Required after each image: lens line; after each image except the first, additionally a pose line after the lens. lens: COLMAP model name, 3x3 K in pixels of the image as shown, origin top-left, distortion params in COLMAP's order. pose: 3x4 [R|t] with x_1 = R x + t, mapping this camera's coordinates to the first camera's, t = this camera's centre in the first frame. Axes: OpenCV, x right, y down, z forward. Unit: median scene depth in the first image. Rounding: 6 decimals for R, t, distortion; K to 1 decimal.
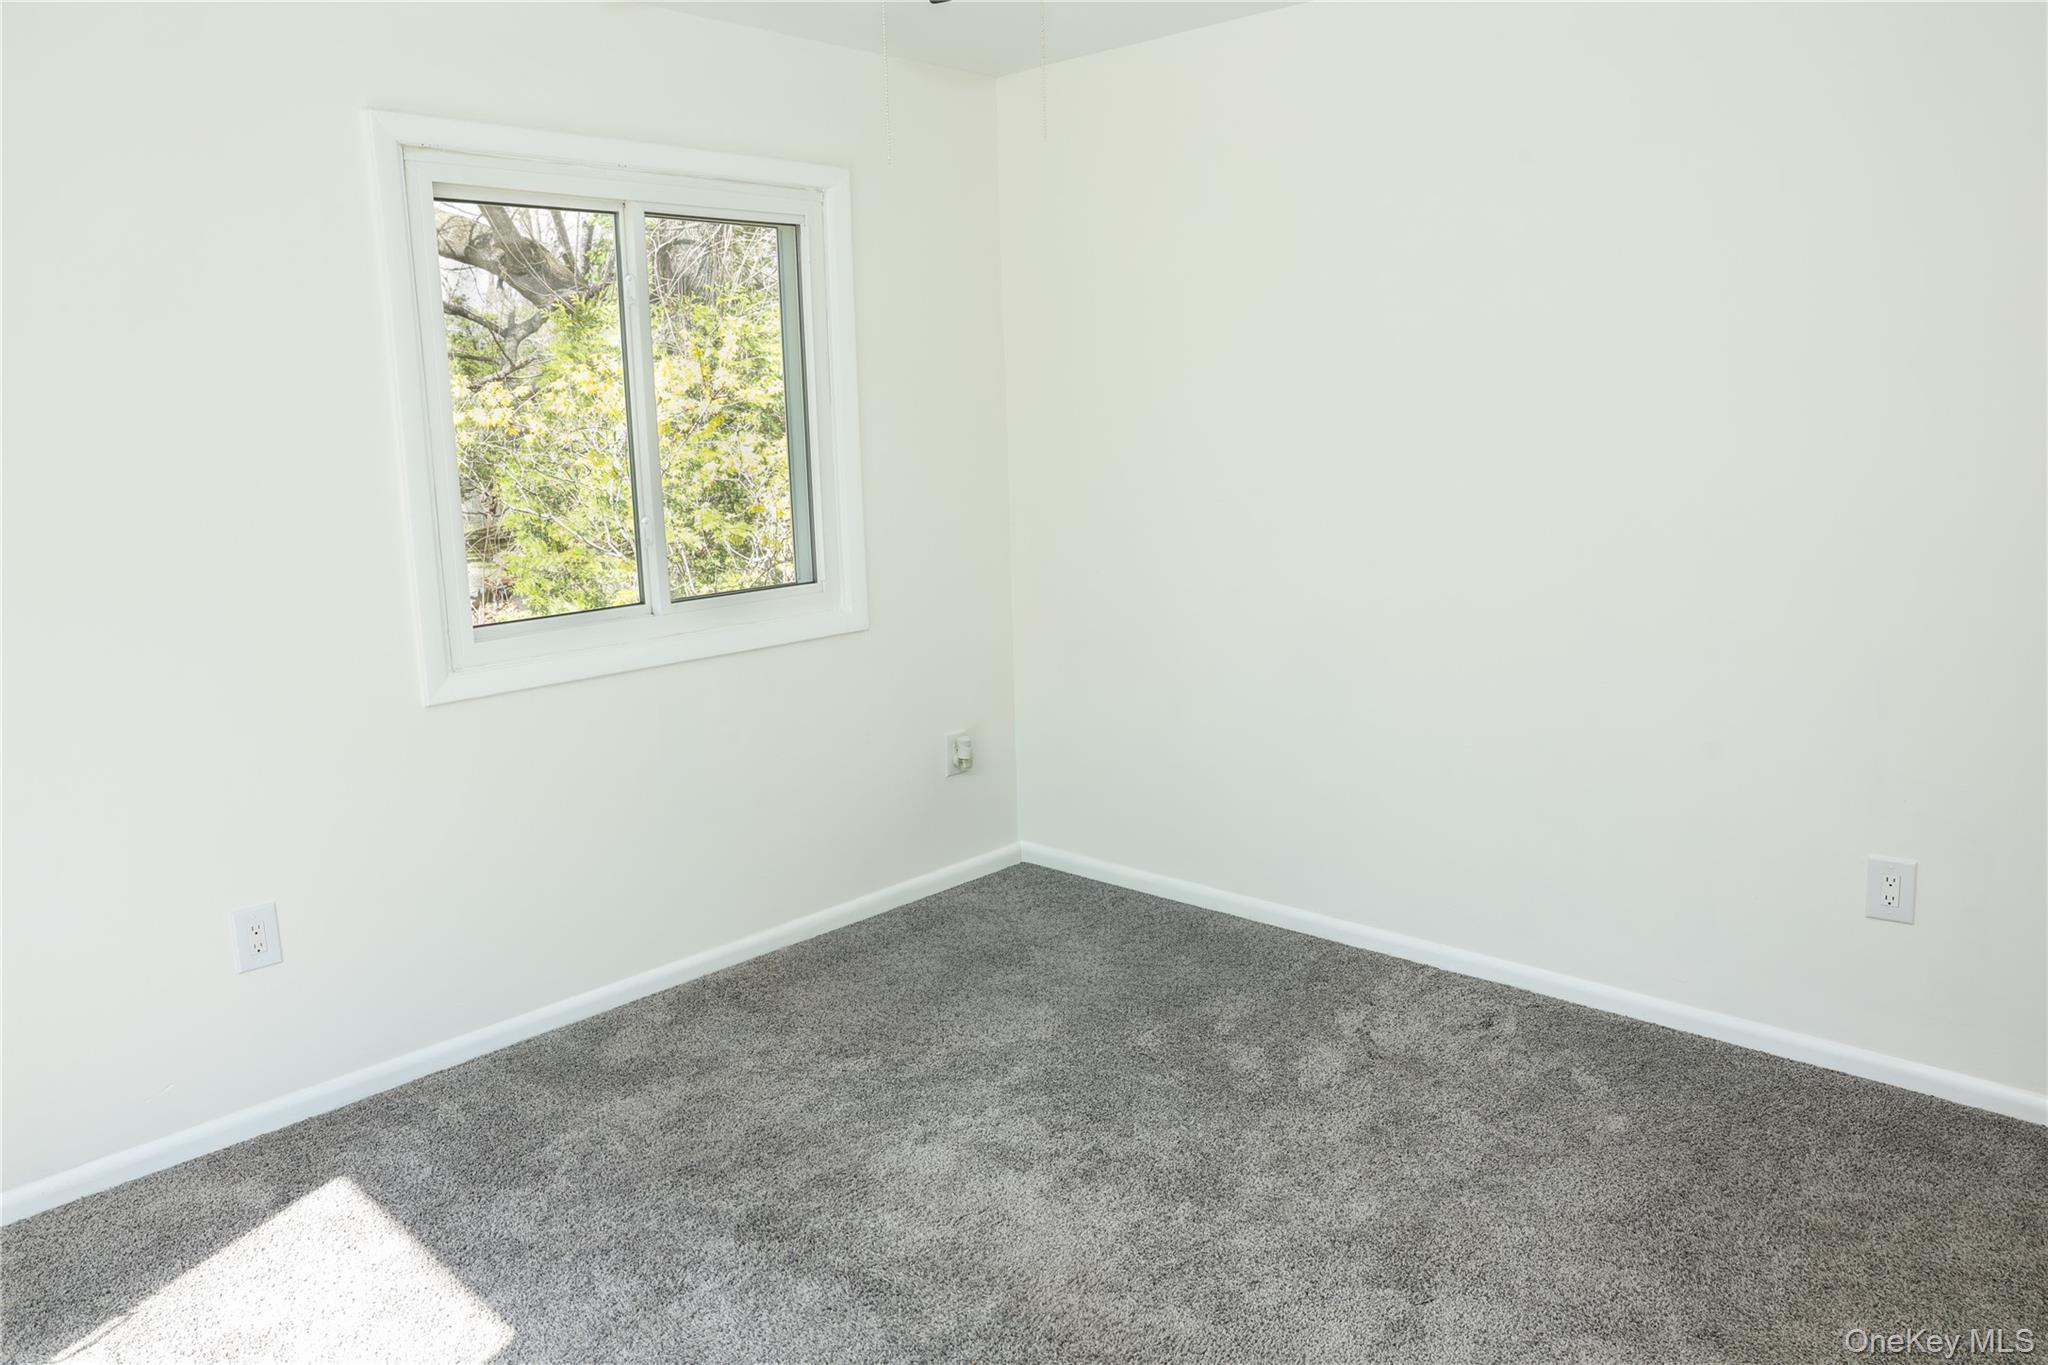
lens RADIAL K [[1416.4, 0, 1020.9], [0, 1416.4, 678.5], [0, 0, 1]] dist [-0.086074, 0.053317]
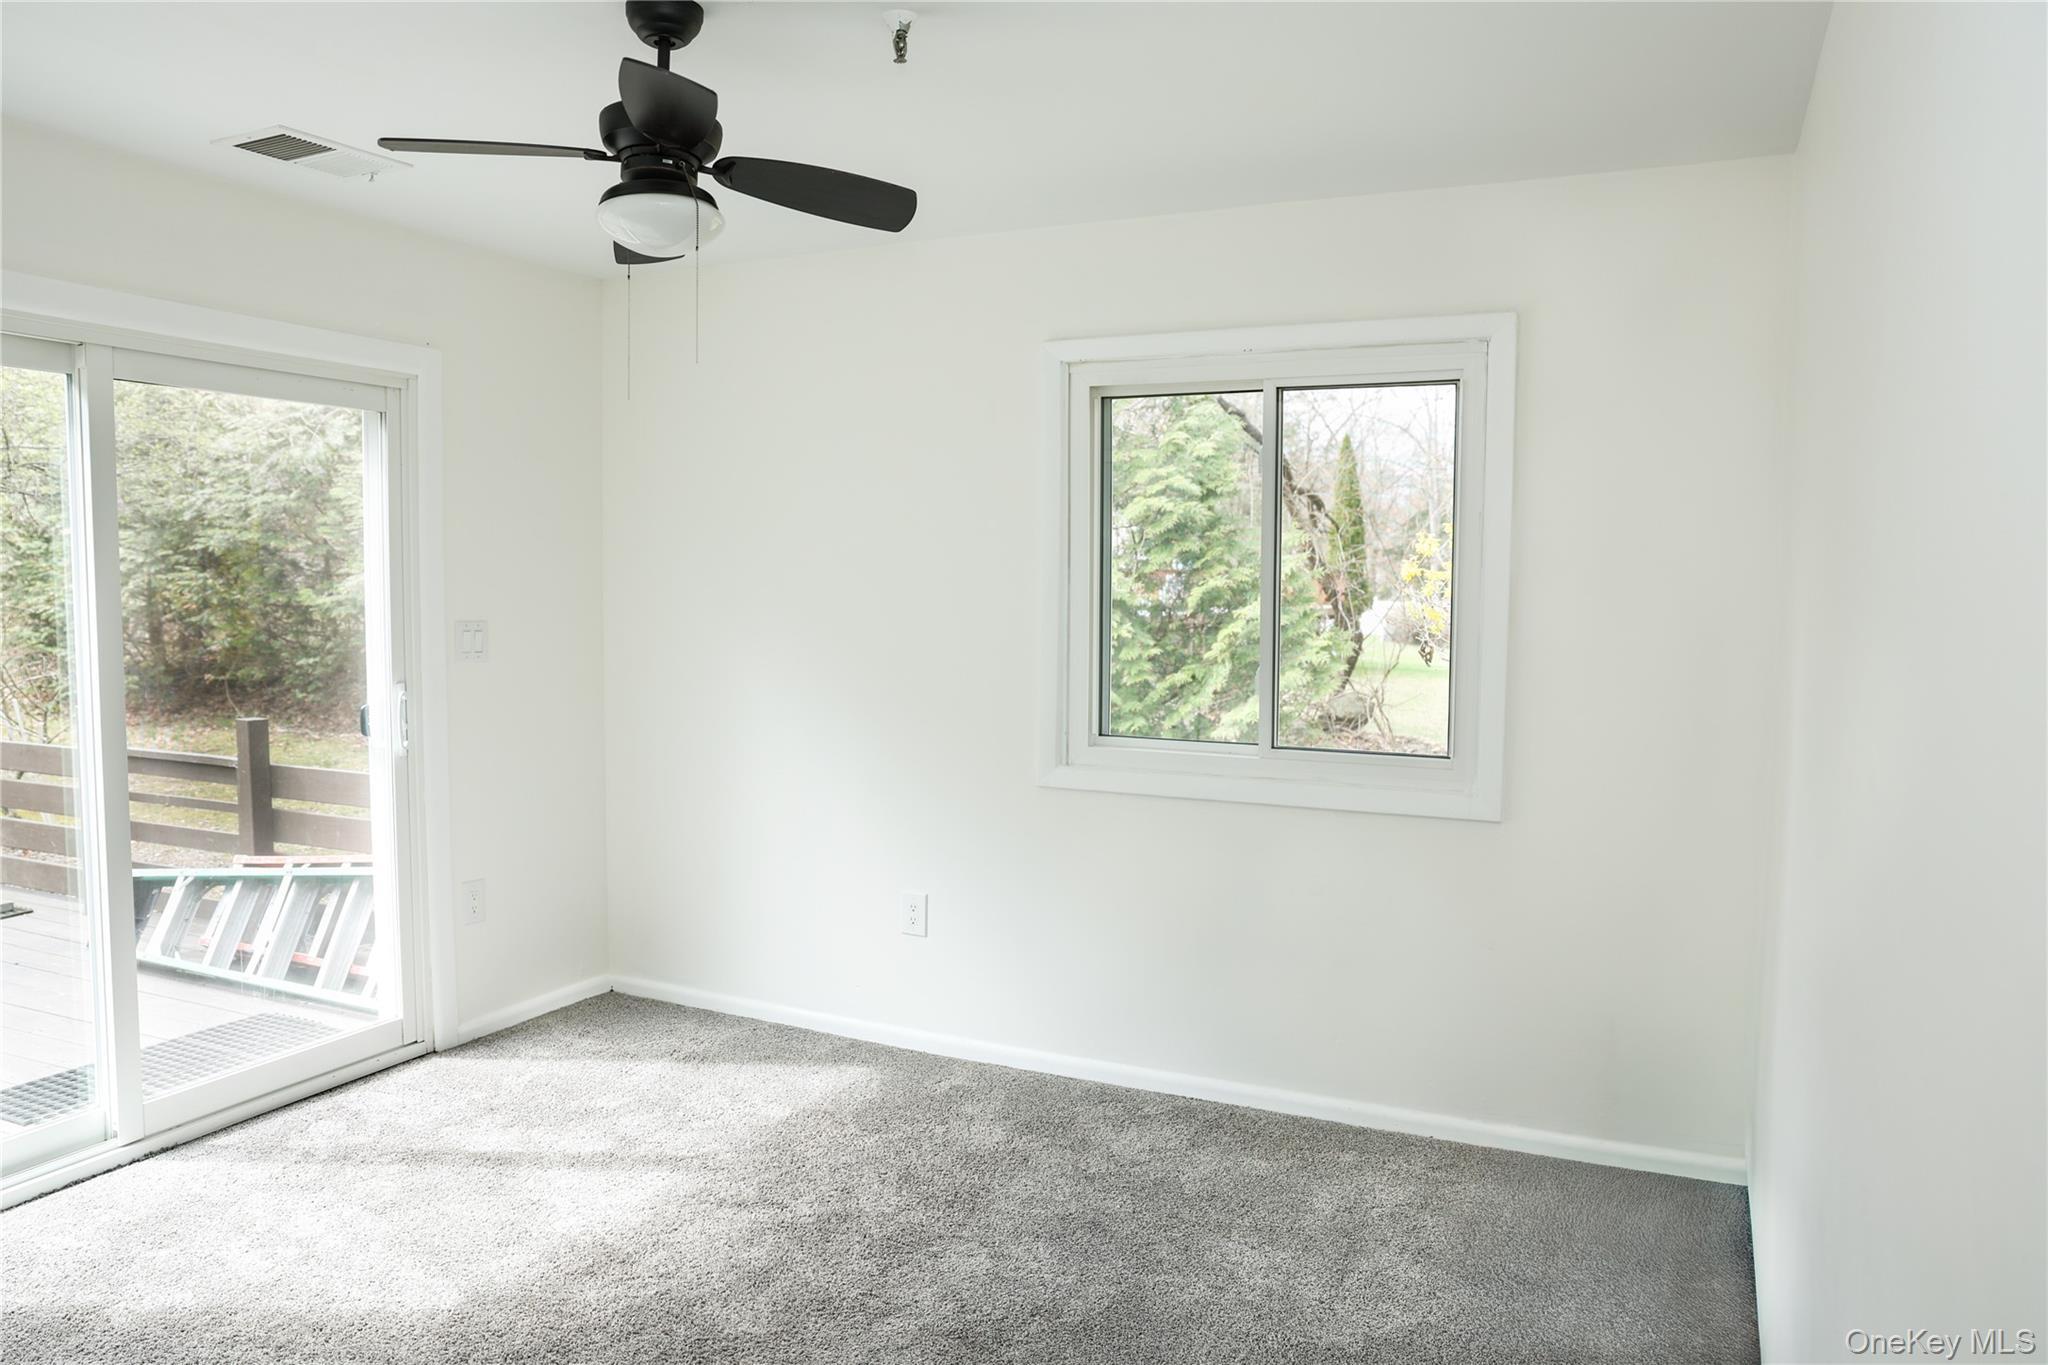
lens RADIAL K [[1416.4, 0, 1020.6], [0, 1416.4, 683.4], [0, 0, 1]] dist [-0.086074, 0.053317]
pose [[0.272276, 0.099829, -0.957027, 0.847442], [-0.194976, 0.979695, 0.046722, -0.136925], [0.942258, 0.173876, 0.286212, 0.610420]]
